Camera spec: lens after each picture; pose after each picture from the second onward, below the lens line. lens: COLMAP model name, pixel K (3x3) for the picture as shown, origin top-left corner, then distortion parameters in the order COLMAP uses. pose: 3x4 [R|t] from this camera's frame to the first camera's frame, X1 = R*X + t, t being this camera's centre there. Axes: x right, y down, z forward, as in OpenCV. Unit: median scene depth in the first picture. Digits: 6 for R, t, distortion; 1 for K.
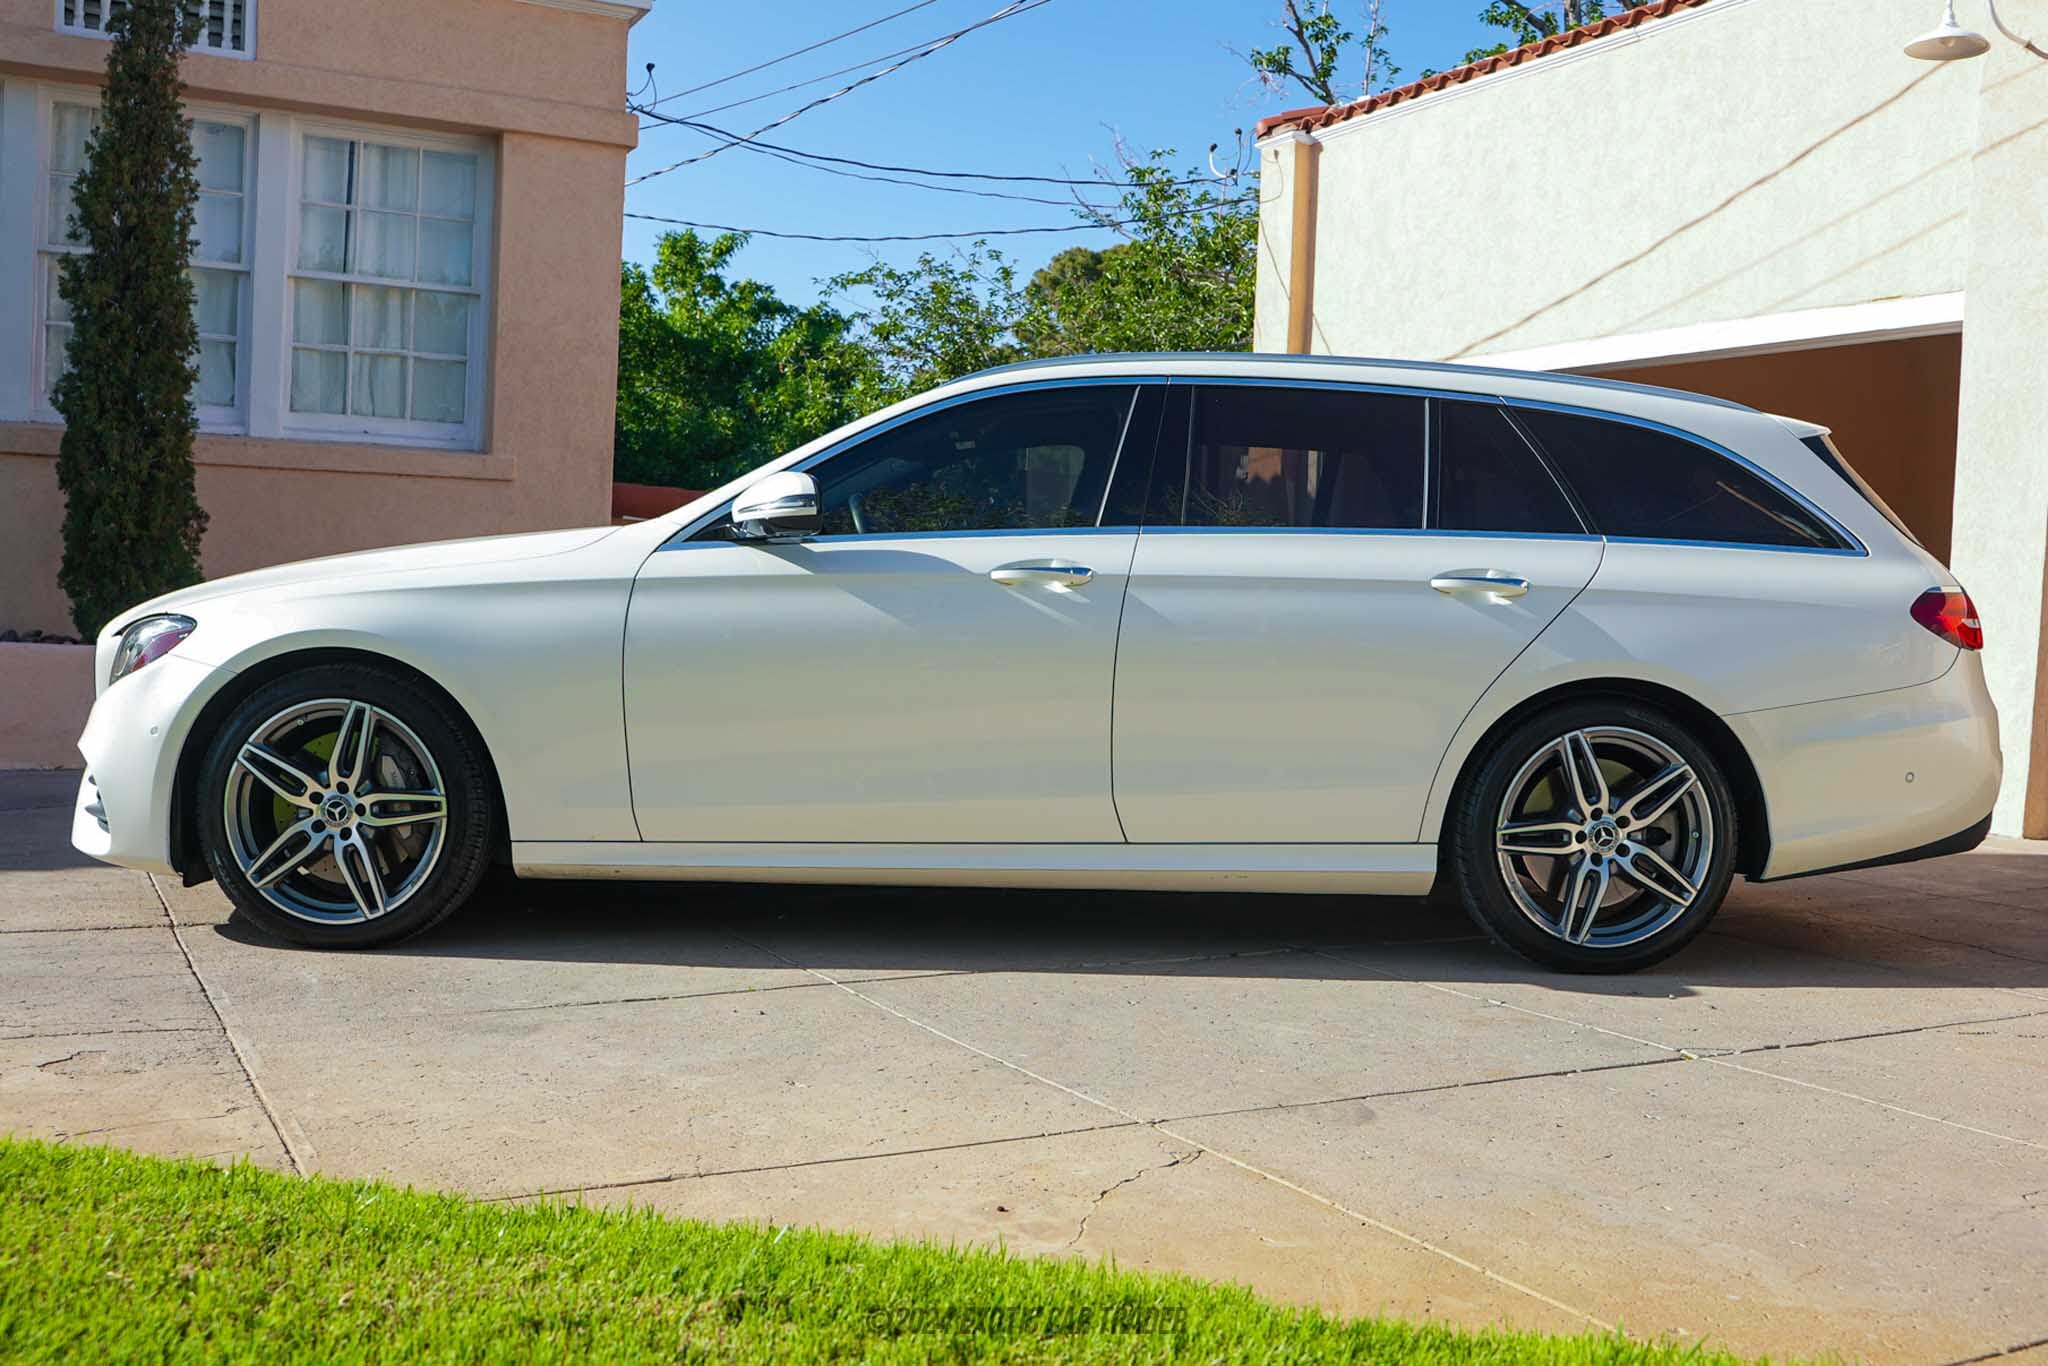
lens RADIAL K [[1720.4, 0, 1022.4], [0, 1720.4, 660.3], [0, 0, 1]] dist [-0.090718, 0.009022]
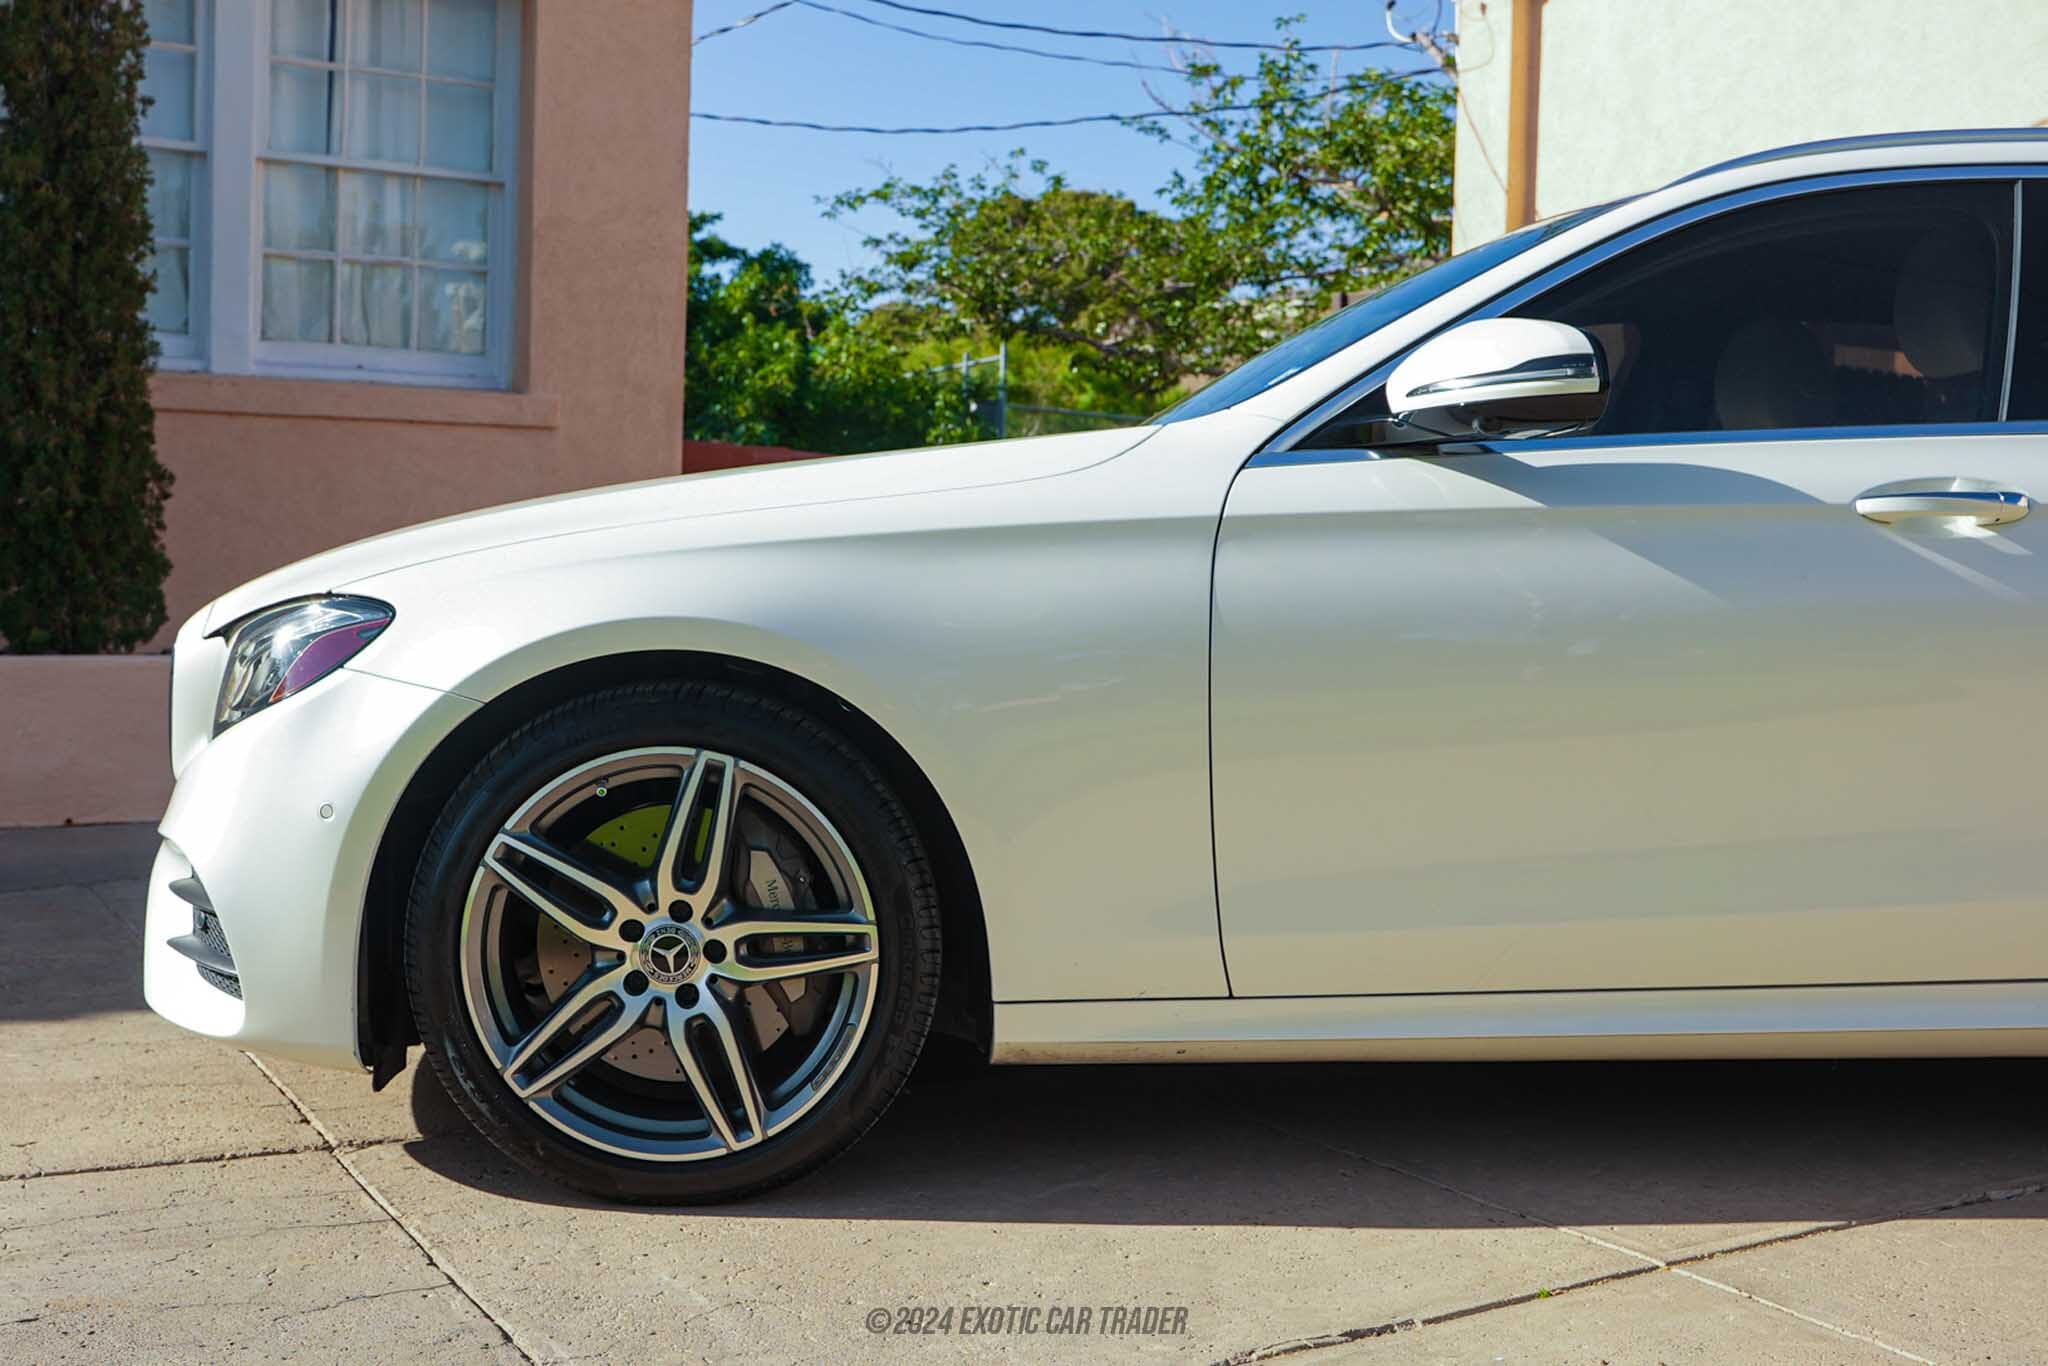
lens RADIAL K [[2038.4, 0, 1023.9], [0, 2038.4, 725.0], [0, 0, 1]] dist [-0.093368, 0.010392]
pose [[0.999822, -0.013486, -0.013174, -0.112419], [0.013922, 0.999340, 0.033561, -0.001820], [0.012713, -0.033739, 0.999350, 0.141377]]
